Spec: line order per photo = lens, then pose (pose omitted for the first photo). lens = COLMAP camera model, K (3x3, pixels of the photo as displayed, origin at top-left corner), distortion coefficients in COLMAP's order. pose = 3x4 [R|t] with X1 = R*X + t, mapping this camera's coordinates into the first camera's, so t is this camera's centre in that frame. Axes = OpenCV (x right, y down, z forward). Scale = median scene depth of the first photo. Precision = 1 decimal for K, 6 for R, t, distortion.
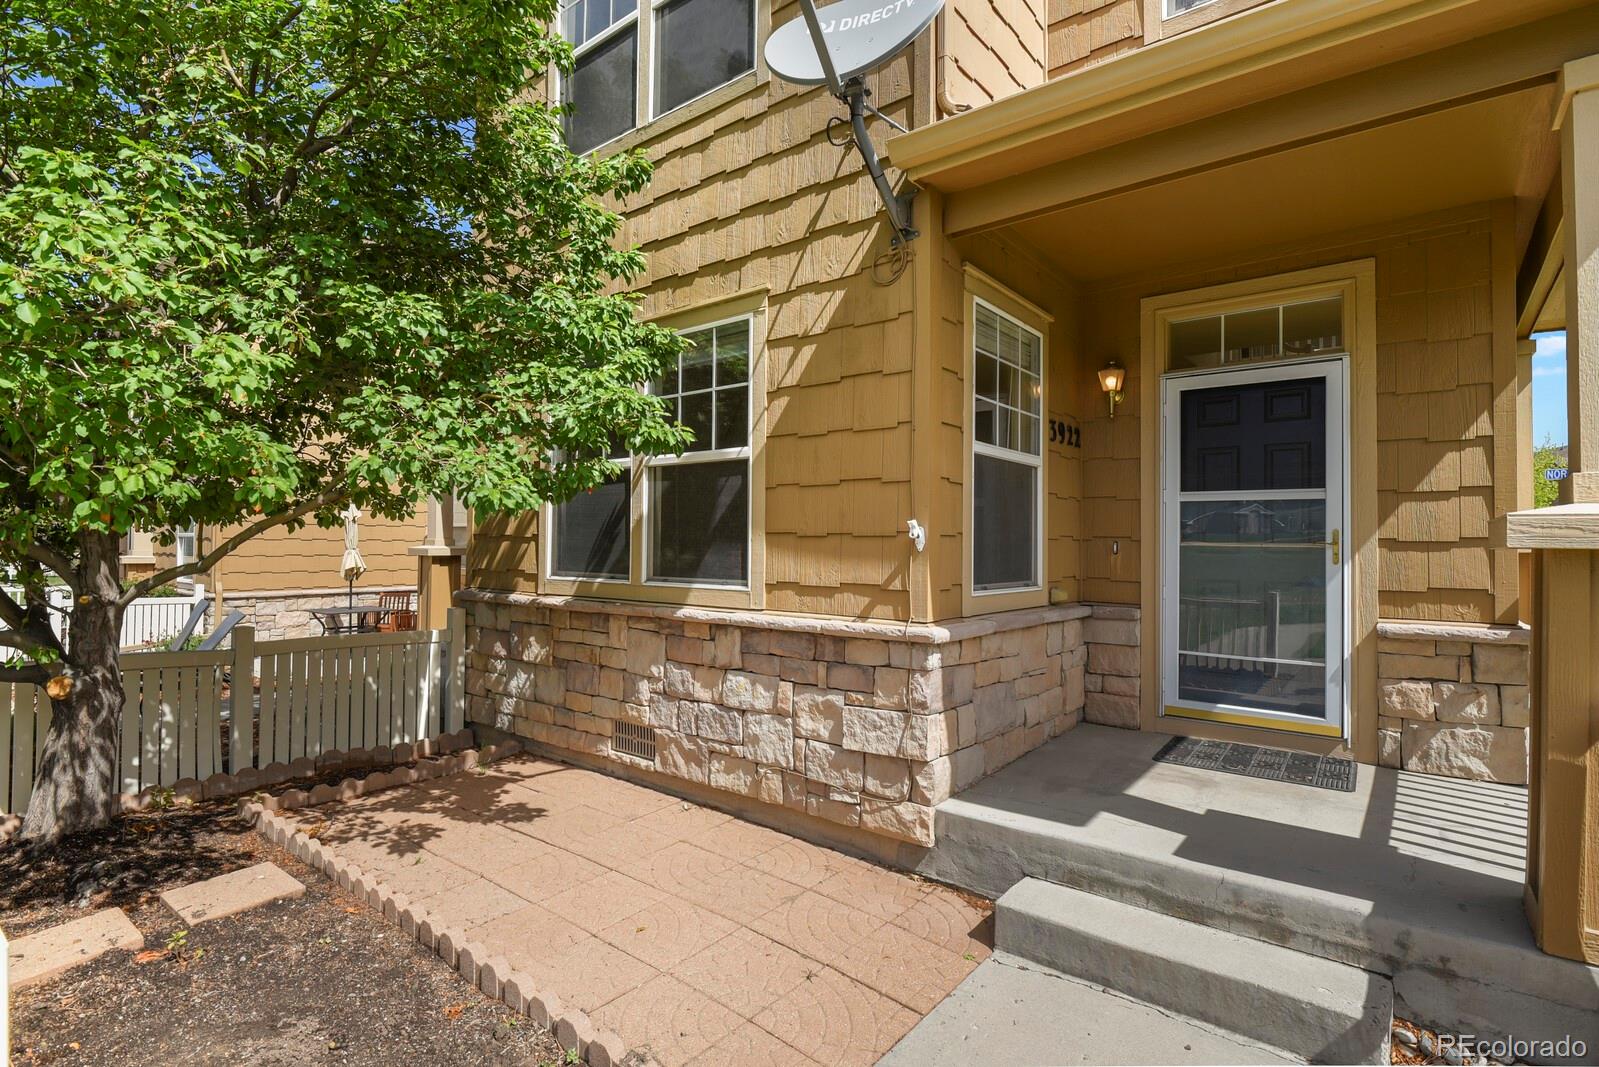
lens RADIAL K [[781.2, 0, 814.5], [0, 781.2, 531.9], [0, 0, 1]] dist [-0.019425, -0.000390]
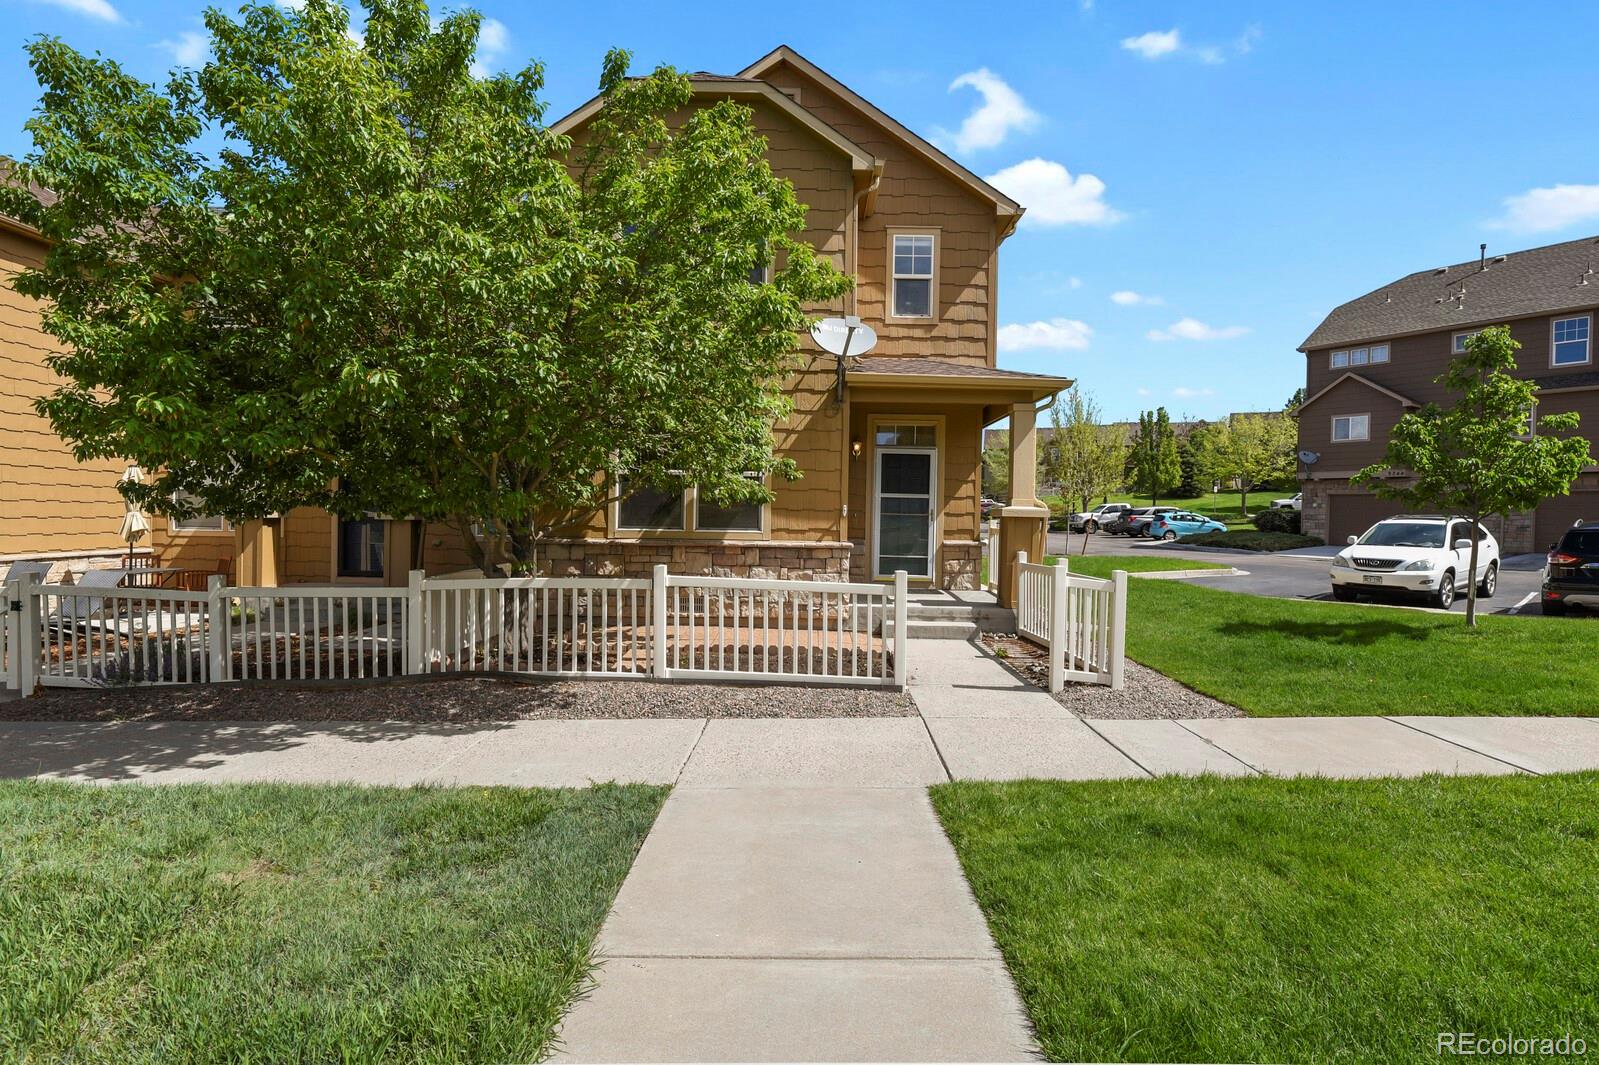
lens RADIAL K [[781.2, 0, 814.5], [0, 781.2, 530.9], [0, 0, 1]] dist [-0.019425, -0.000390]
pose [[0.777022, -0.008279, 0.629419, -0.846329], [-0.020798, 0.999030, 0.038816, -0.014756], [-0.629130, -0.043252, 0.776096, -0.552857]]
